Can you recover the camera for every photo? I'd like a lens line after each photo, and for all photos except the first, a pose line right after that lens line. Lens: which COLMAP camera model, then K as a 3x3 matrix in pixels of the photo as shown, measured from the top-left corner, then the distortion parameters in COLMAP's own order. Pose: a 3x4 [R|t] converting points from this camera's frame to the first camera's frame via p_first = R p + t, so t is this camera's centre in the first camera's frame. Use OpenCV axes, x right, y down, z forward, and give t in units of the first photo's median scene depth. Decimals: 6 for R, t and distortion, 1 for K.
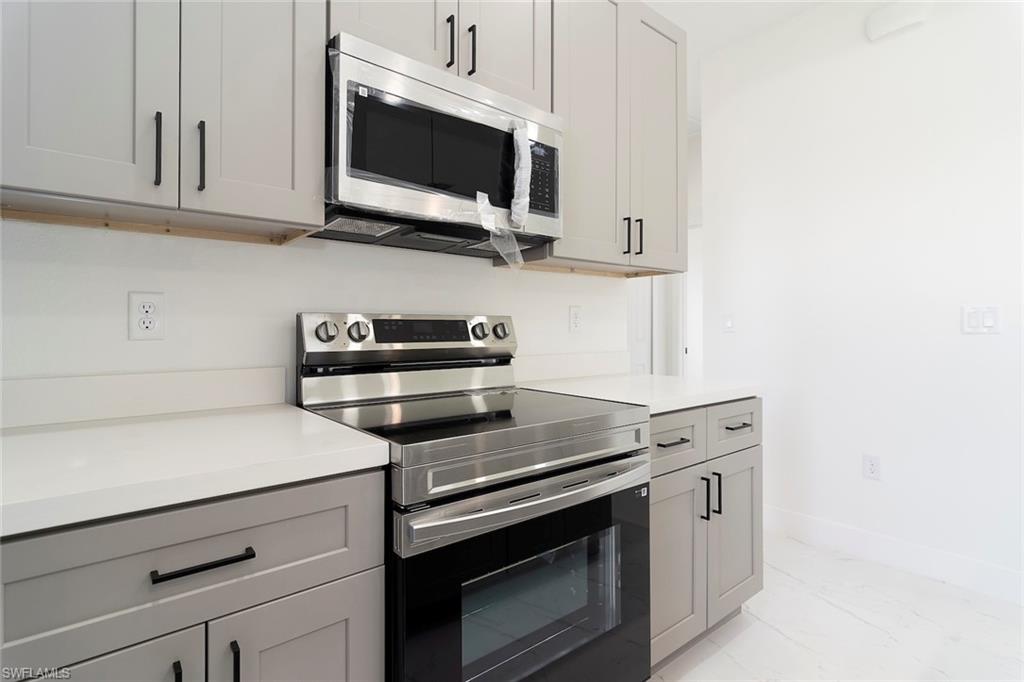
lens RADIAL K [[504.4, 0, 498.4], [0, 504.4, 325.1], [0, 0, 1]] dist [-0.002507, 0.001101]
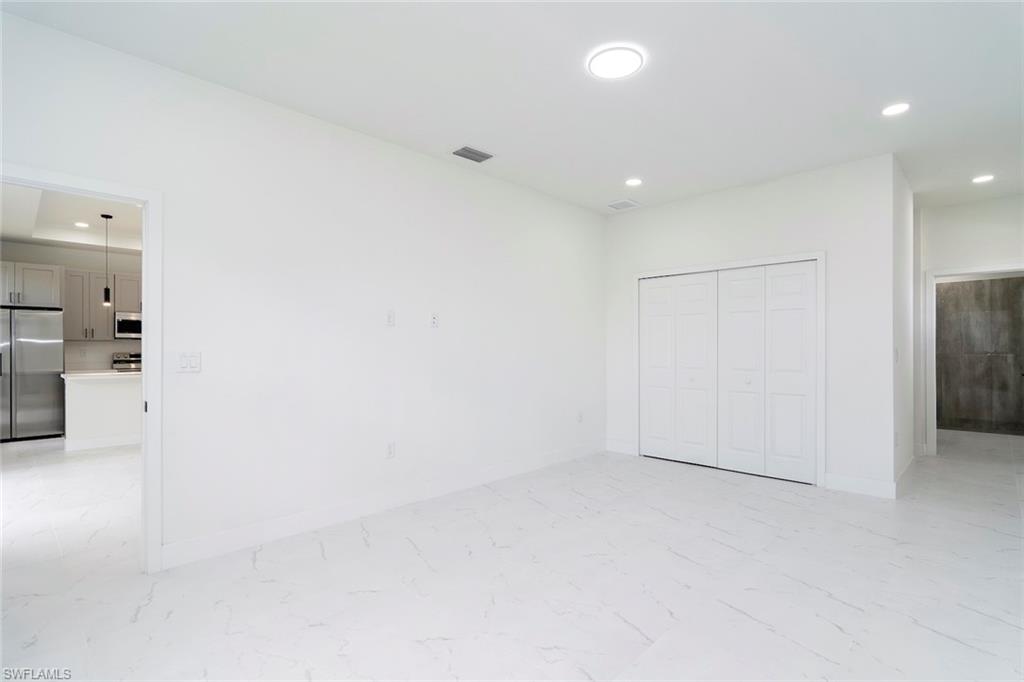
lens RADIAL K [[491.7, 0, 510.2], [0, 491.7, 340.7], [0, 0, 1]] dist [0.001920, -0.000184]
pose [[0.993219, -0.005683, 0.116123, 3.440913], [0.006970, 0.999919, -0.010674, -0.072573], [-0.116053, 0.011411, 0.993177, -5.086839]]
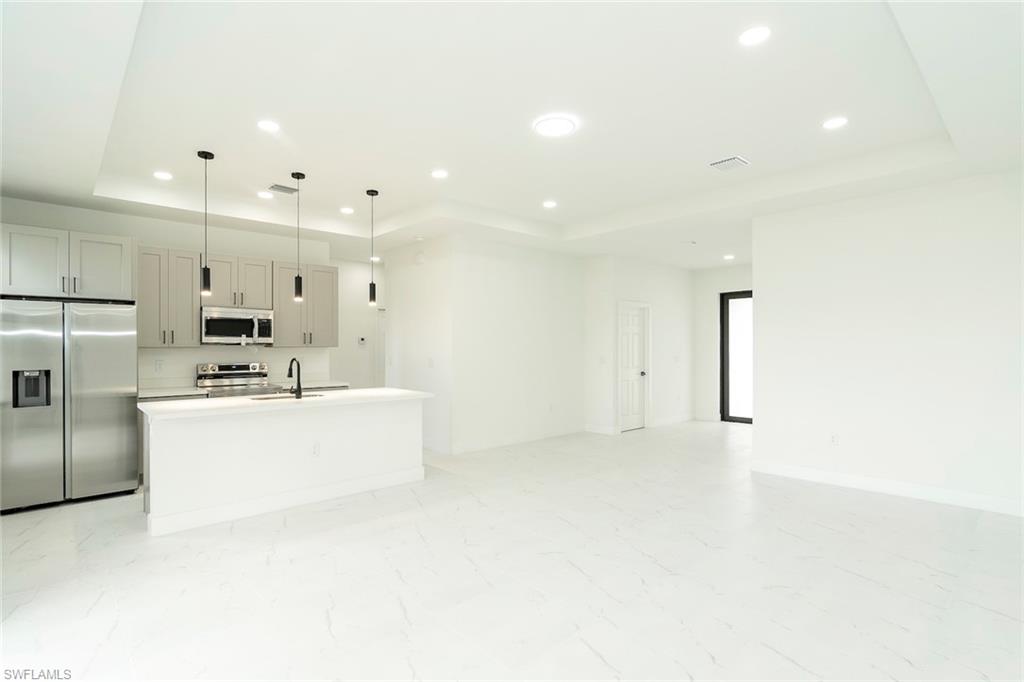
lens RADIAL K [[504.4, 0, 507.0], [0, 504.4, 340.9], [0, 0, 1]] dist [-0.002507, 0.001101]
pose [[0.998990, -0.003272, 0.044815, 1.929099], [0.003509, 0.999980, -0.005222, -0.182875], [-0.044797, 0.005374, 0.998982, -3.195774]]
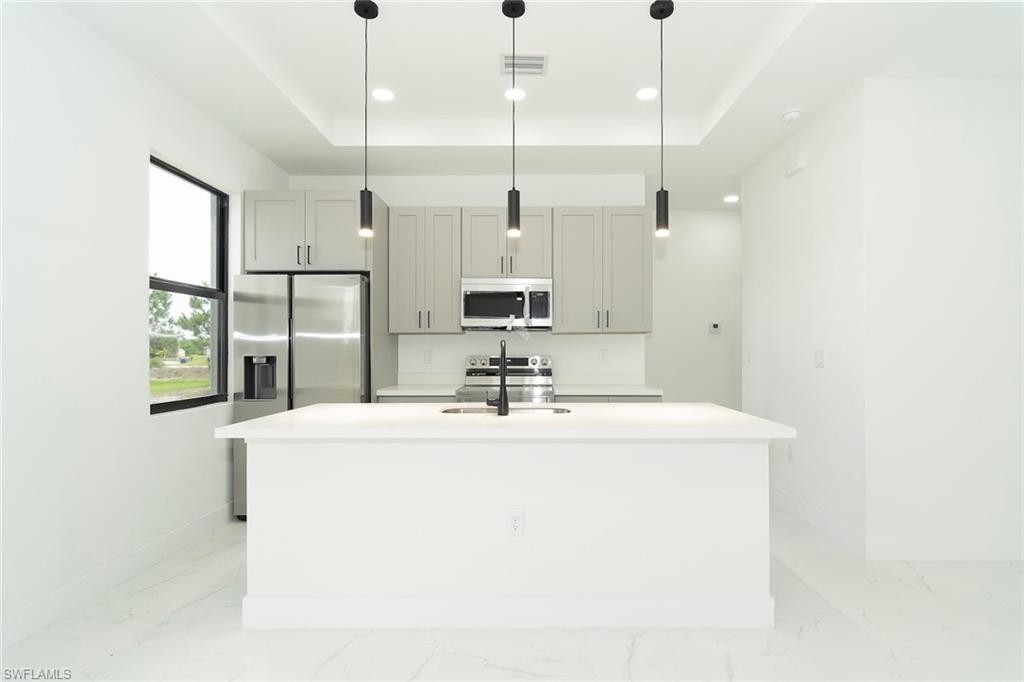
lens RADIAL K [[515.1, 0, 514.9], [0, 515.1, 348.3], [0, 0, 1]] dist [-0.022478, -0.000620]
pose [[0.760551, -0.005901, -0.649251, 1.909347], [0.005221, 0.999982, -0.002972, -0.060308], [0.649257, -0.001130, 0.760568, -1.243605]]
